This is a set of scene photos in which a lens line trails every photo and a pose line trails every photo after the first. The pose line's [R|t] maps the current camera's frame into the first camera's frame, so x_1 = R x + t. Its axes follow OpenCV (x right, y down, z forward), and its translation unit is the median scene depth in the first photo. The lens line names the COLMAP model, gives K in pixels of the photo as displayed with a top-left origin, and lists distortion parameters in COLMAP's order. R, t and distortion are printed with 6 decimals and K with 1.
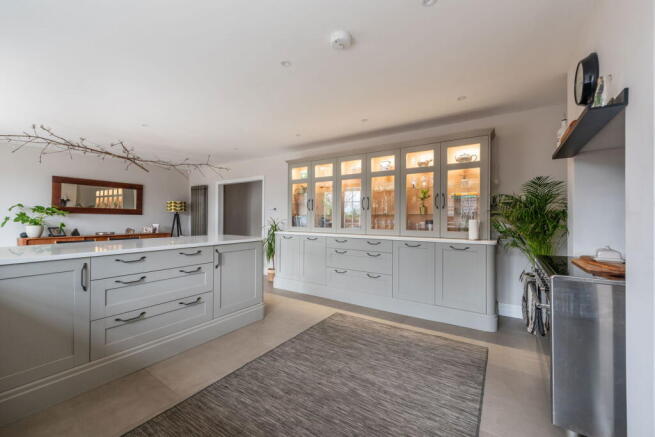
lens RADIAL K [[261.8, 0, 329.1], [0, 261.8, 219.3], [0, 0, 1]] dist [-0.003842, -0.001425]
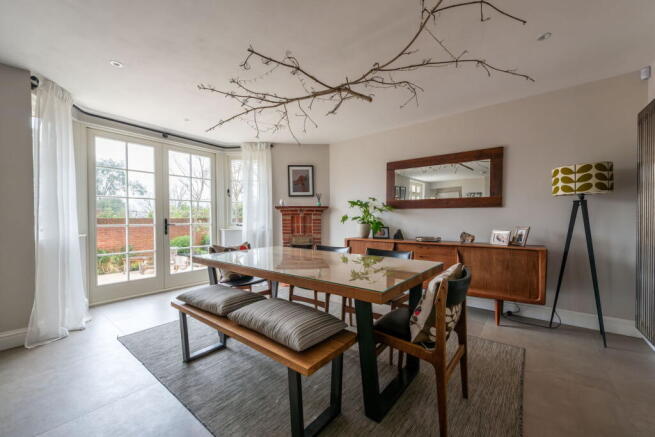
lens RADIAL K [[261.8, 0, 330.6], [0, 261.8, 223.8], [0, 0, 1]] dist [-0.003842, -0.001425]
pose [[-0.059786, 0.021995, -0.997969, -0.203134], [0.005785, 0.999748, 0.021688, 0.002954], [0.998194, -0.004476, -0.059899, 0.739791]]
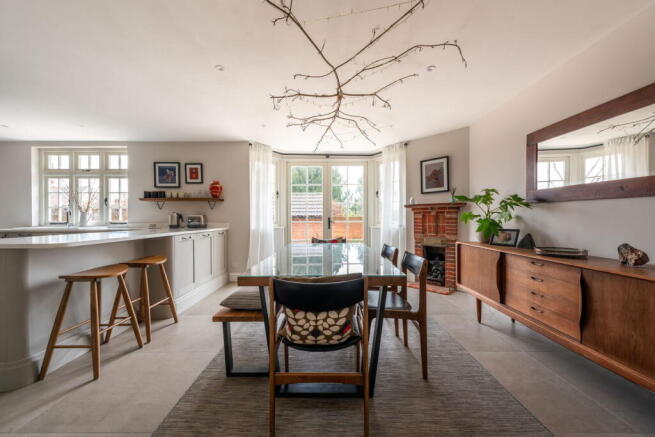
lens RADIAL K [[261.8, 0, 323.3], [0, 261.8, 218.4], [0, 0, 1]] dist [-0.003842, -0.001425]
pose [[-0.838053, 0.004399, -0.545571, -0.342766], [0.005171, 0.999987, 0.000119, 0.005631], [0.545565, -0.002722, -0.838064, 1.036686]]
